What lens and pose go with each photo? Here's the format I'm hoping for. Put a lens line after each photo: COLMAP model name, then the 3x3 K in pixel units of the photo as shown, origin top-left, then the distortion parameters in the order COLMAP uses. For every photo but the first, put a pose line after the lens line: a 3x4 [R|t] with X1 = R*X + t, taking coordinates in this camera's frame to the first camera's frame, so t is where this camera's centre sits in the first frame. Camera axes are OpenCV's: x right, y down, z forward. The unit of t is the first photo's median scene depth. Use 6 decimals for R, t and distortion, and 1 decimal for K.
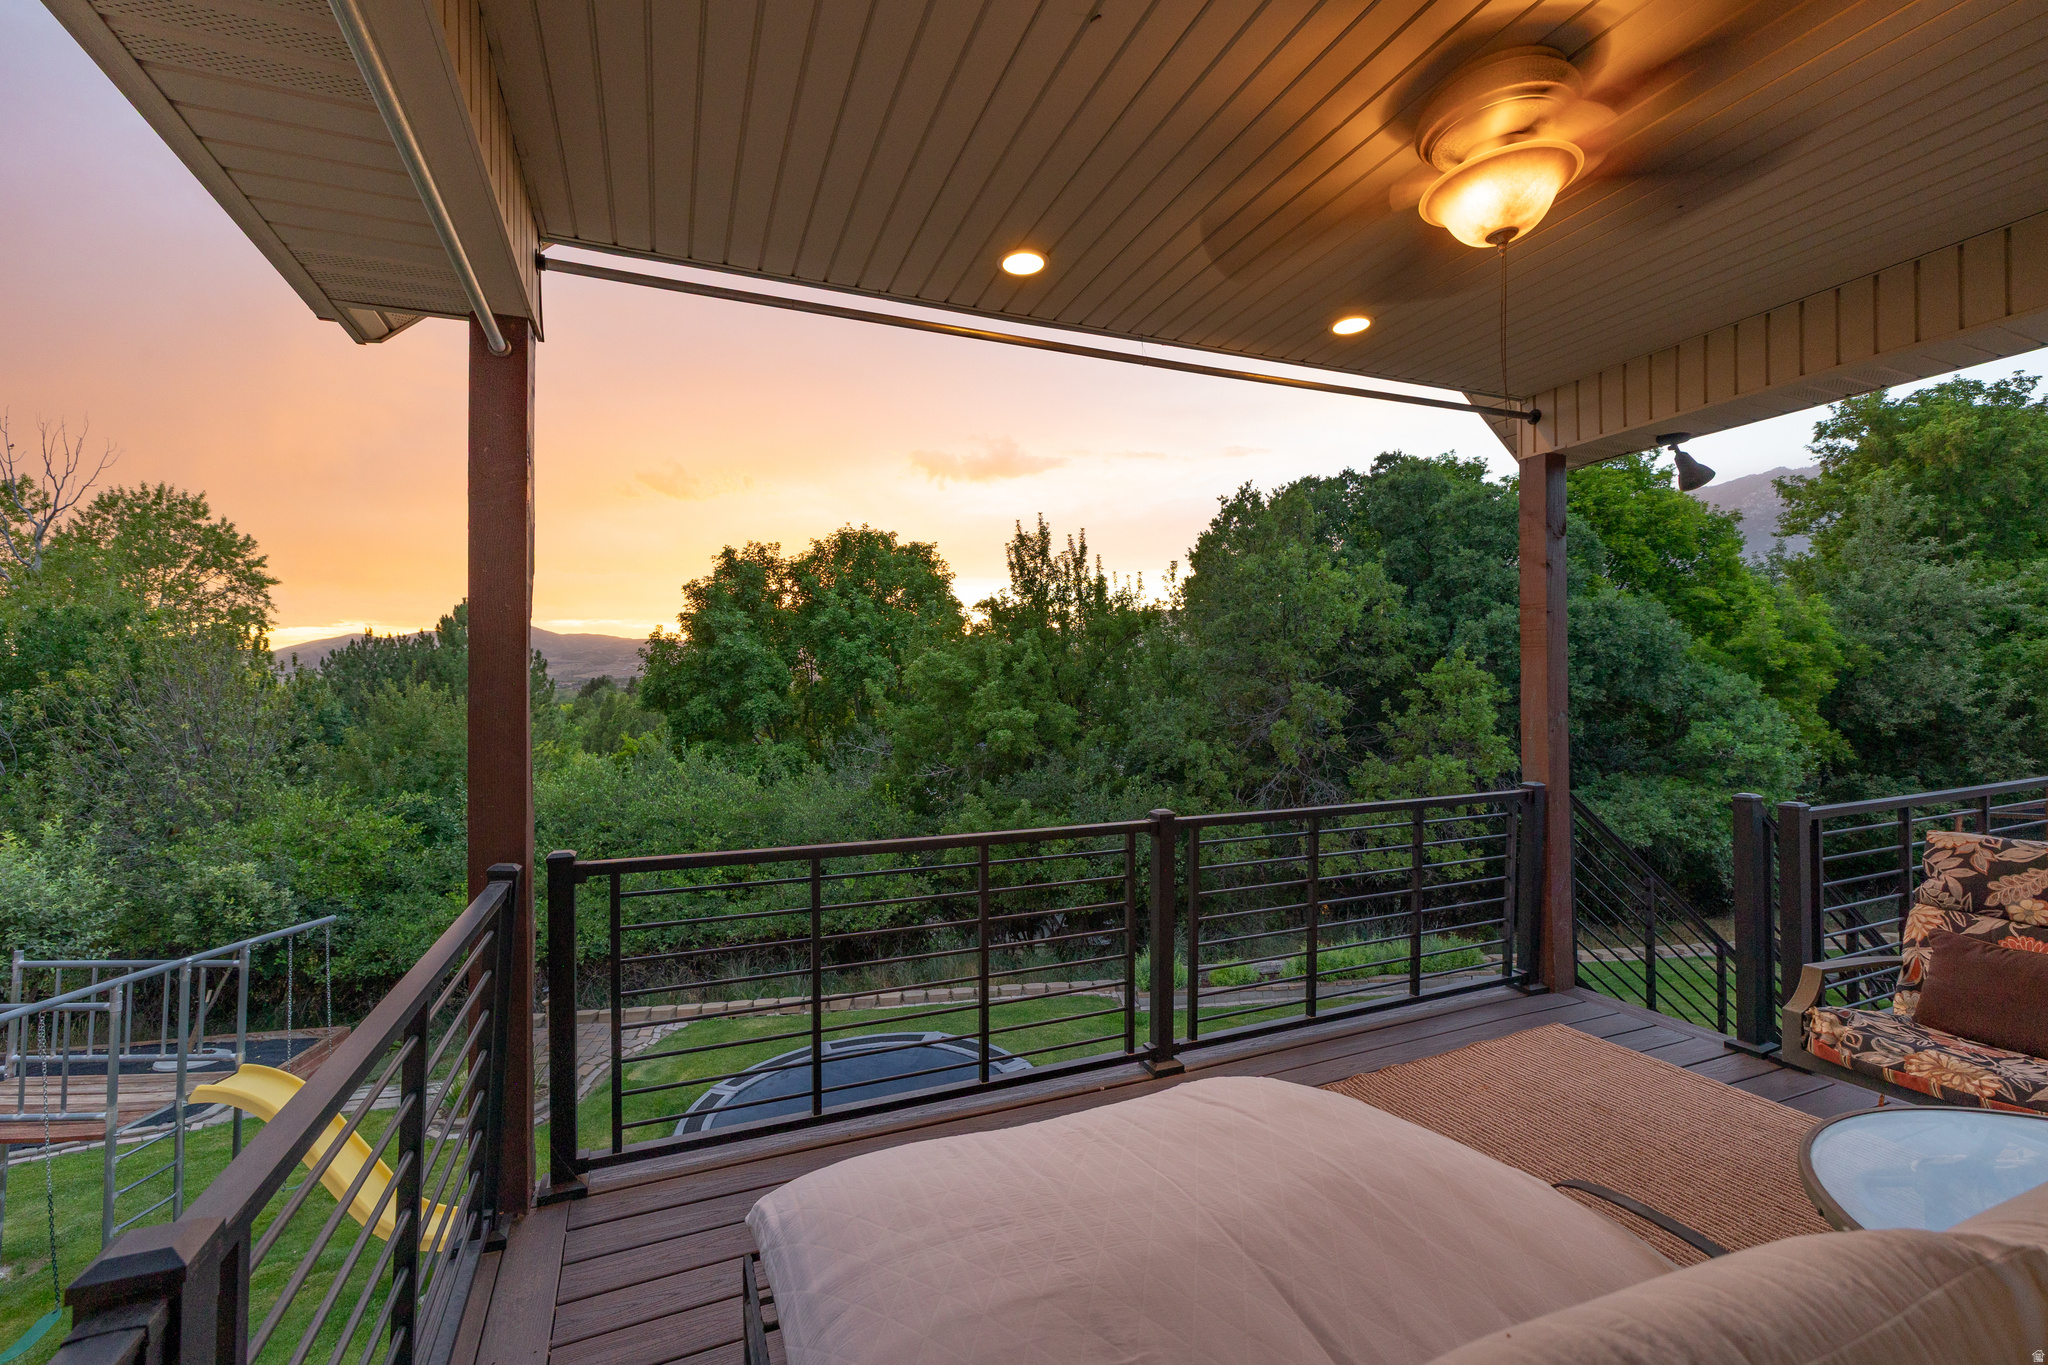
lens RADIAL K [[846.6, 0, 1024.0], [0, 846.6, 682.5], [0, 0, 1]] dist [0.002388, 0.000365]
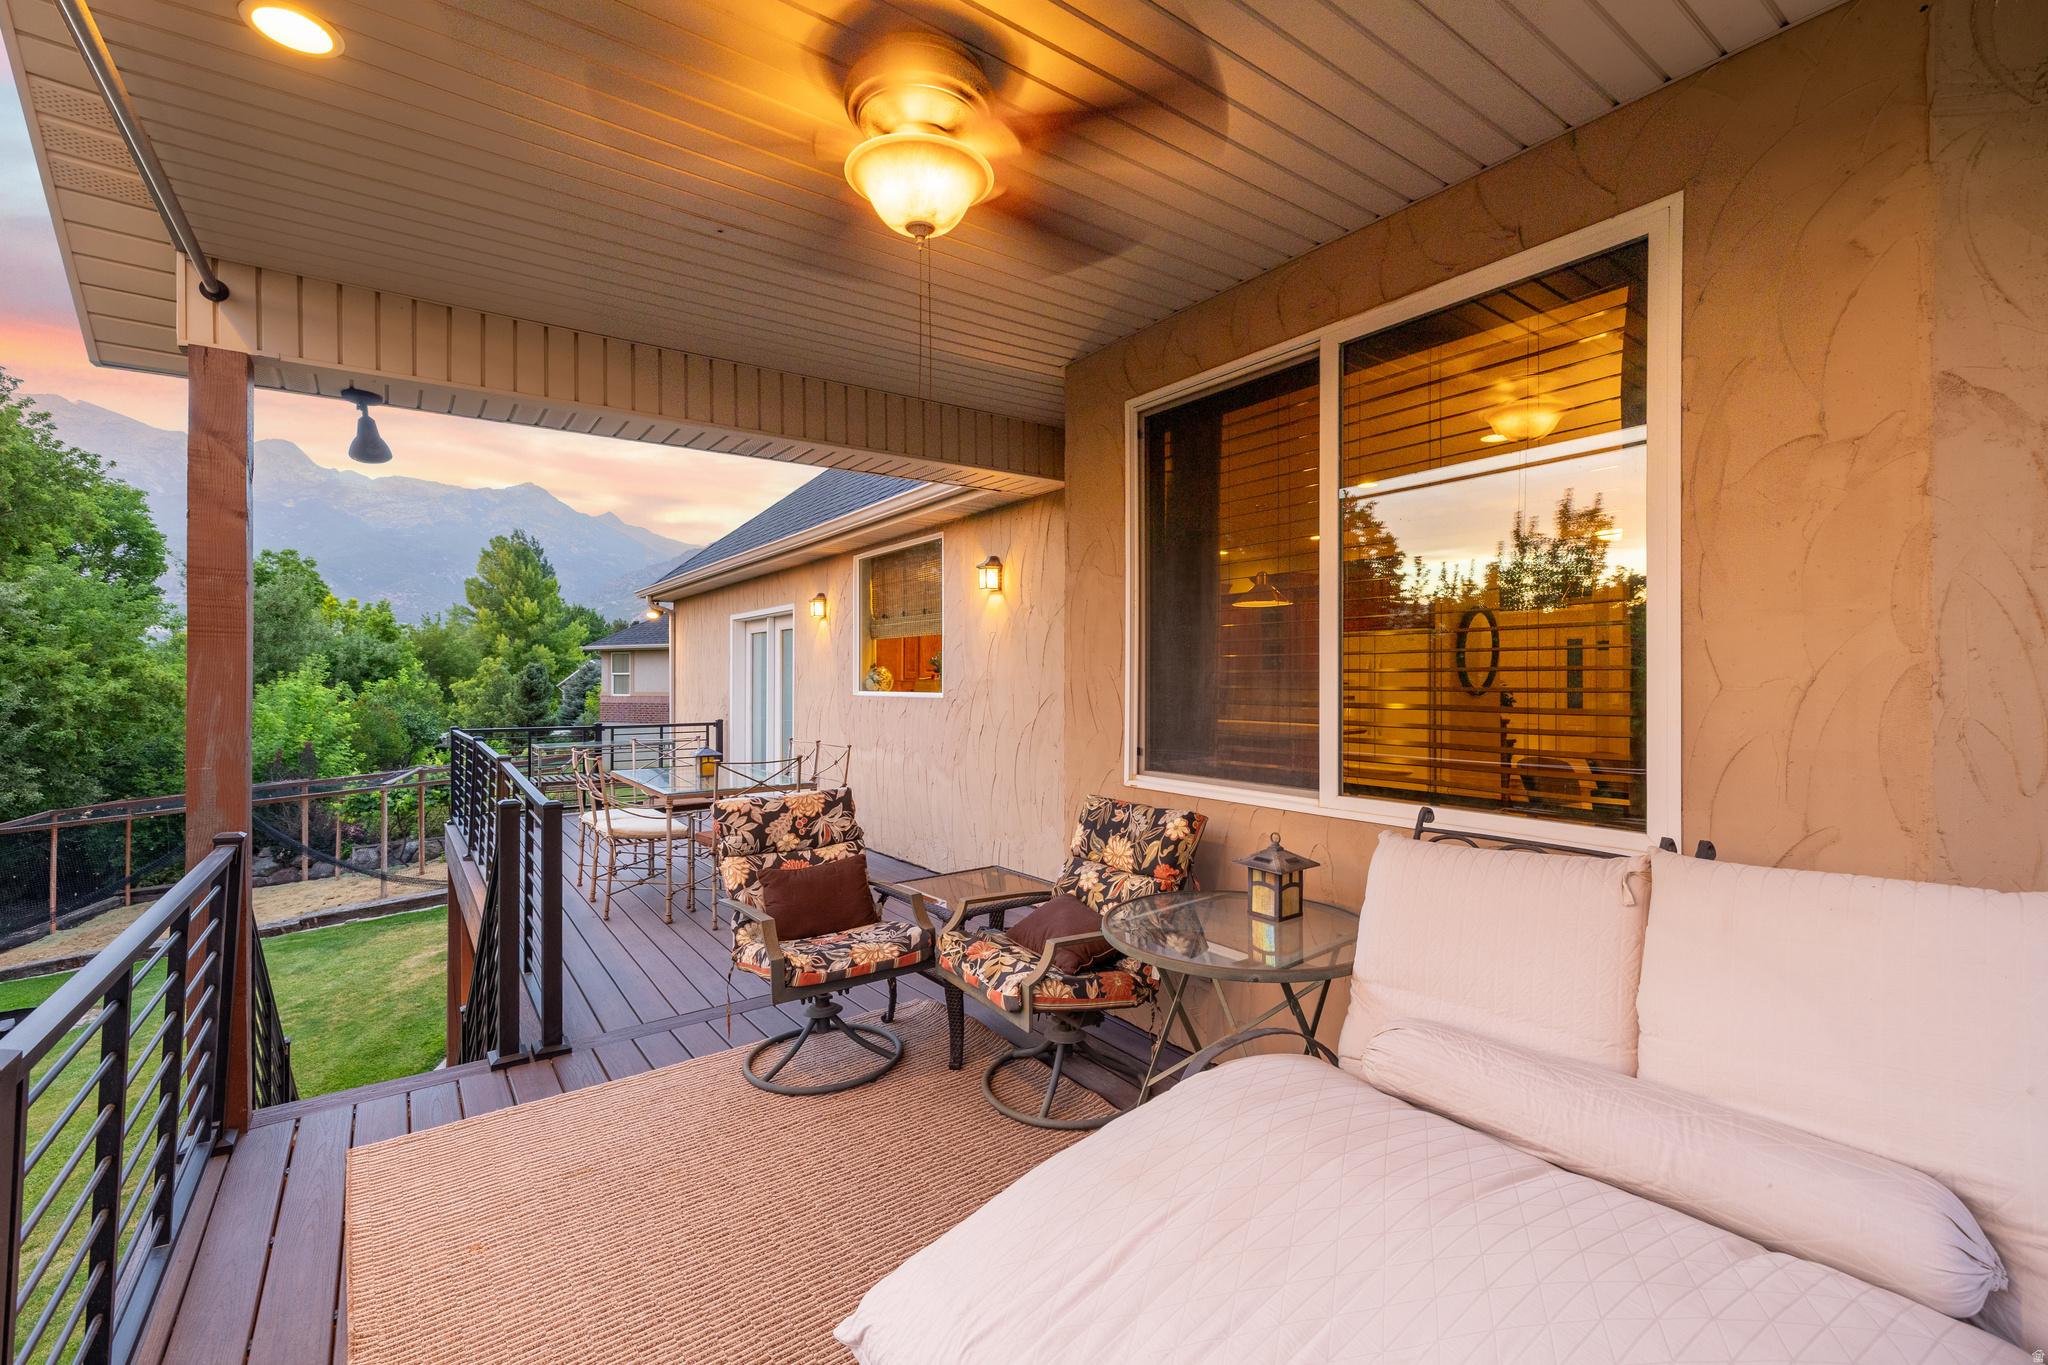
lens RADIAL K [[844.6, 0, 966.3], [0, 844.6, 709.8], [0, 0, 1]] dist [0.033020, 0.000207]
pose [[-0.191917, -0.024240, 0.981112, -0.046338], [-0.000117, 0.999695, 0.024677, 0.000158], [-0.981411, 0.004621, -0.191861, 0.139636]]
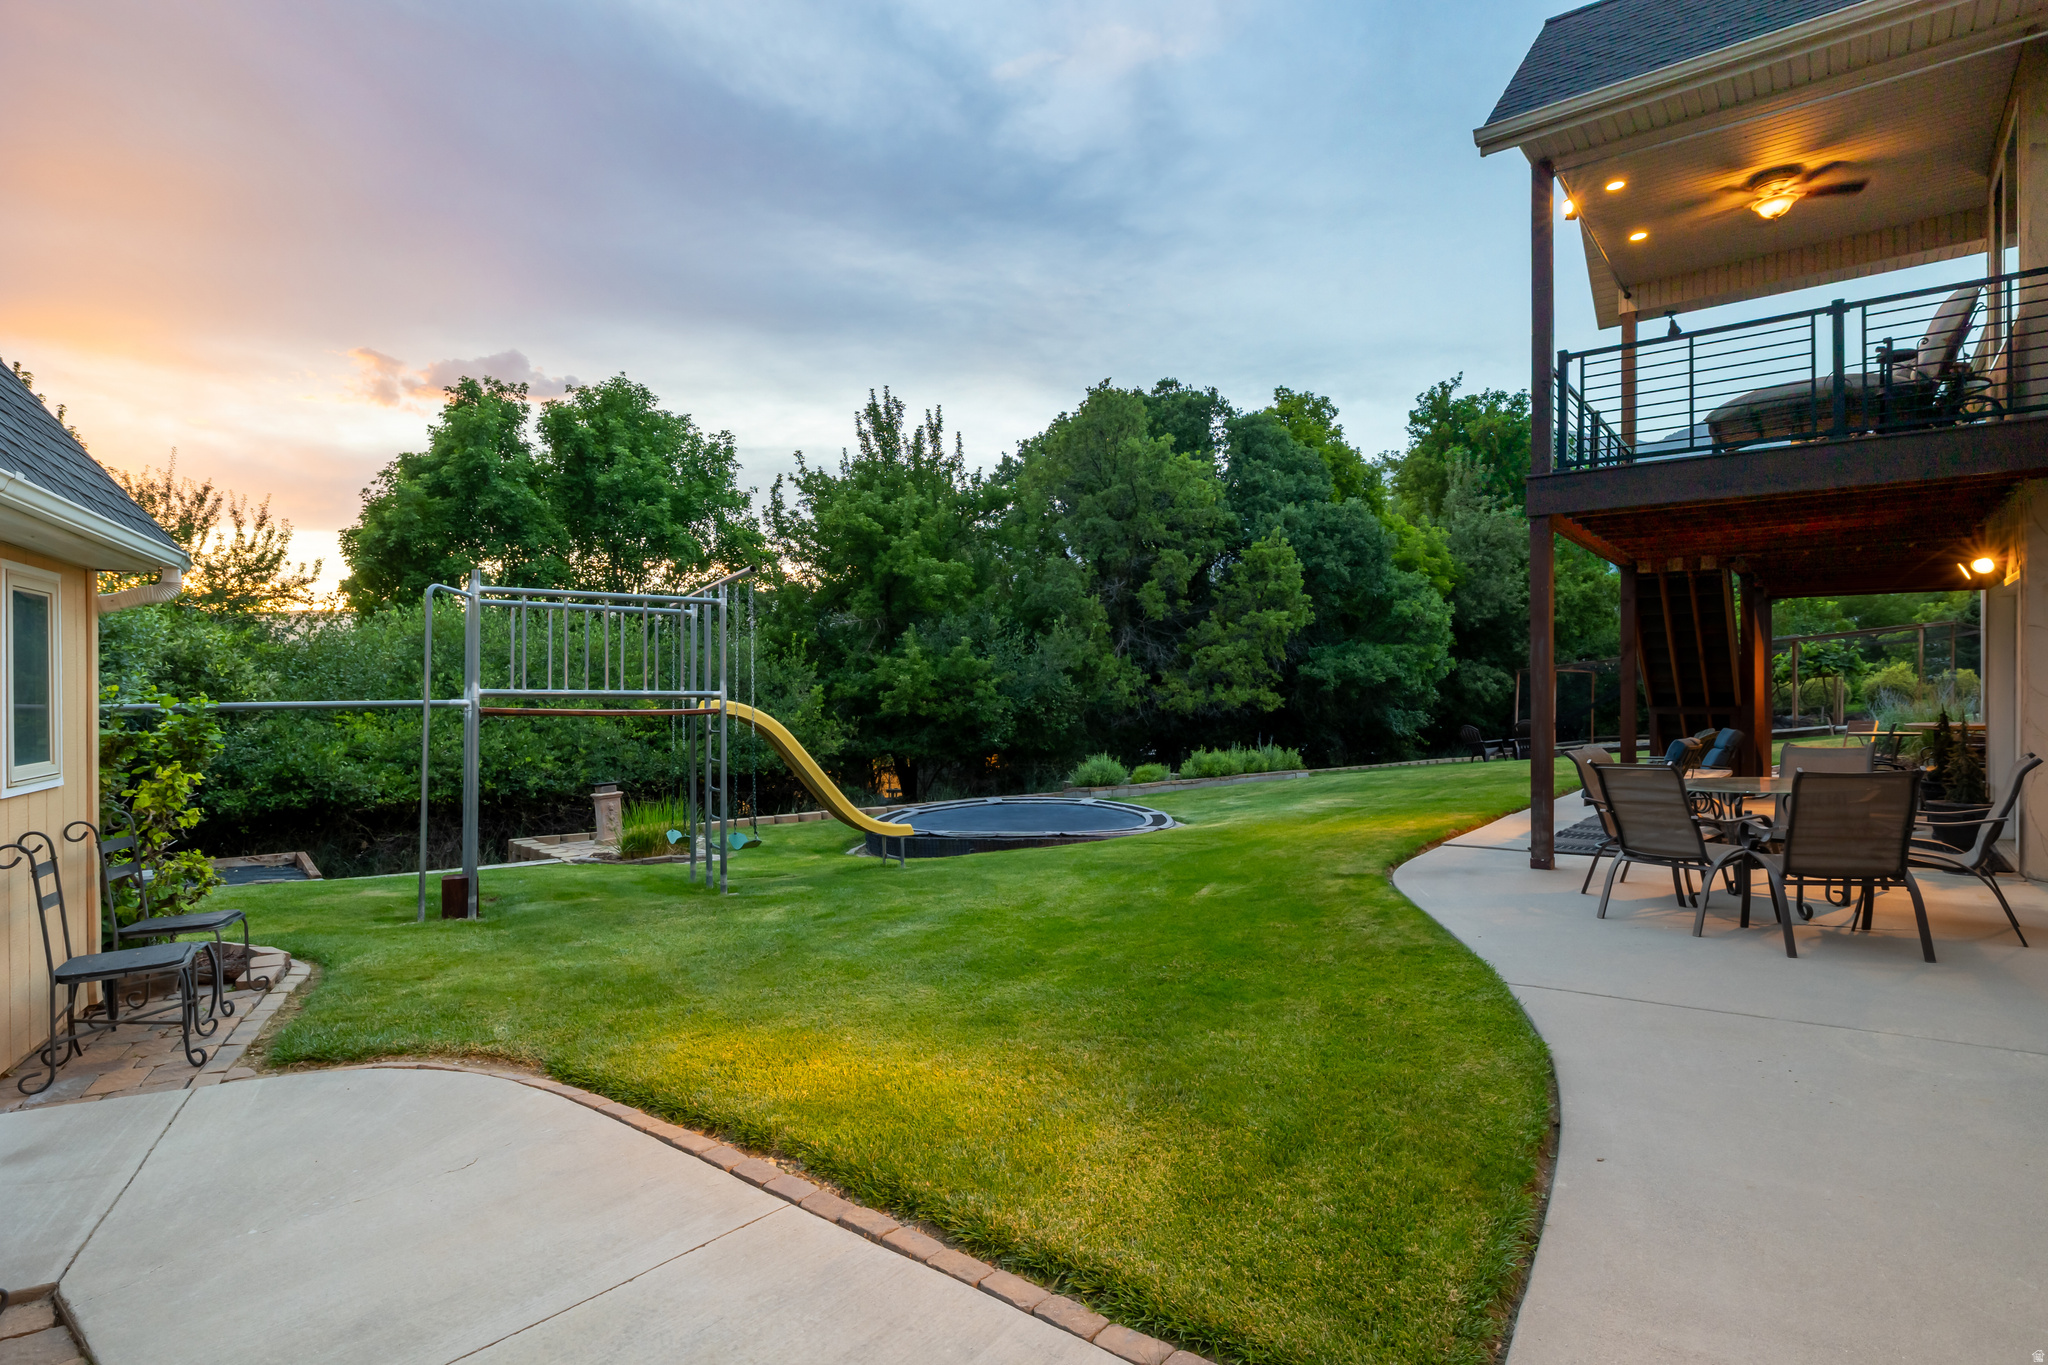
lens RADIAL K [[1028.7, 0, 1024.0], [0, 1028.7, 682.5], [0, 0, 1]] dist [-0.004686, -0.000321]
pose [[0.878615, 0.010414, 0.477418, -0.565025], [-0.011719, 0.999931, -0.000244, 0.199497], [-0.477387, -0.005381, 0.878677, -0.182939]]
